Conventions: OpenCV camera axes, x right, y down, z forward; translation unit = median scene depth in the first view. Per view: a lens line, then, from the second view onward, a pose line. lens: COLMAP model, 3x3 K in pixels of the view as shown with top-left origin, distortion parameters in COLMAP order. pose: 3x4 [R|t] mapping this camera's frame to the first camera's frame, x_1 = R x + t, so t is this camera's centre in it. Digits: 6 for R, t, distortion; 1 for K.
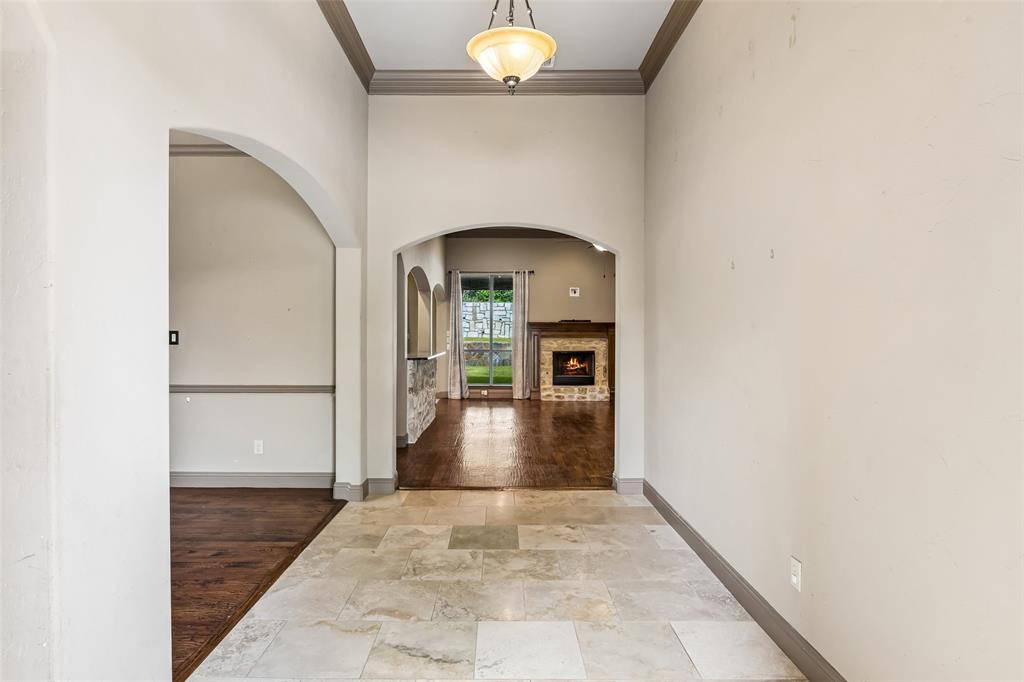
lens RADIAL K [[562.8, 0, 510.6], [0, 562.8, 328.8], [0, 0, 1]] dist [-0.003472, -0.000412]
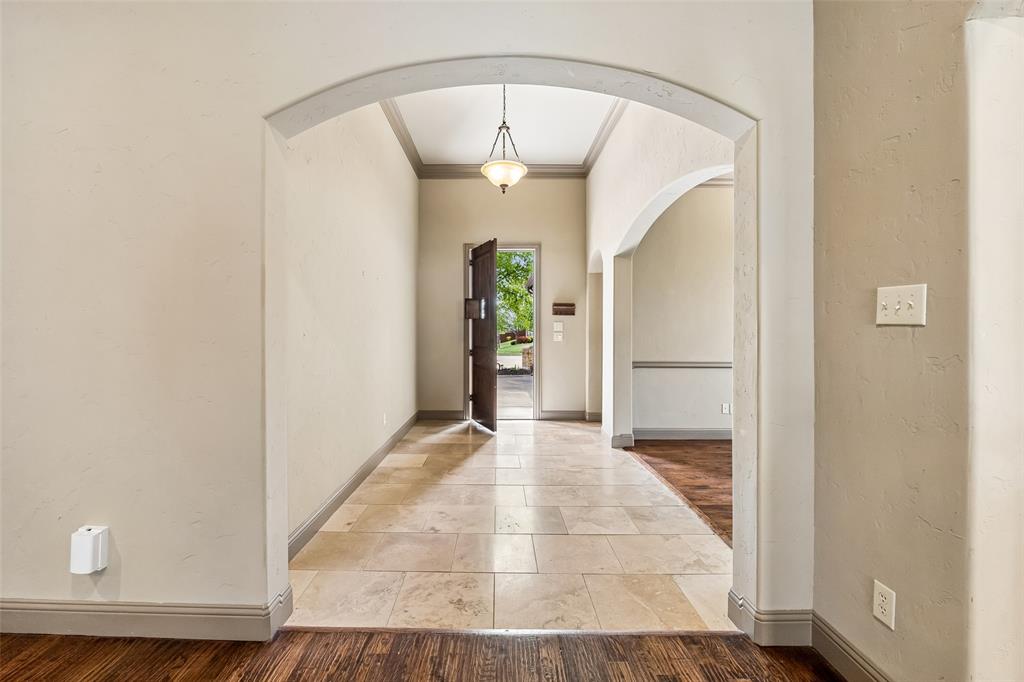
lens RADIAL K [[472.6, 0, 512.0], [0, 472.6, 341.0], [0, 0, 1]] dist [0.000072, 0.000000]
pose [[-0.999916, -0.005473, -0.011781, -0.005368], [-0.005516, 0.999978, 0.003596, 0.057689], [0.011762, 0.003660, -0.999924, 1.933540]]
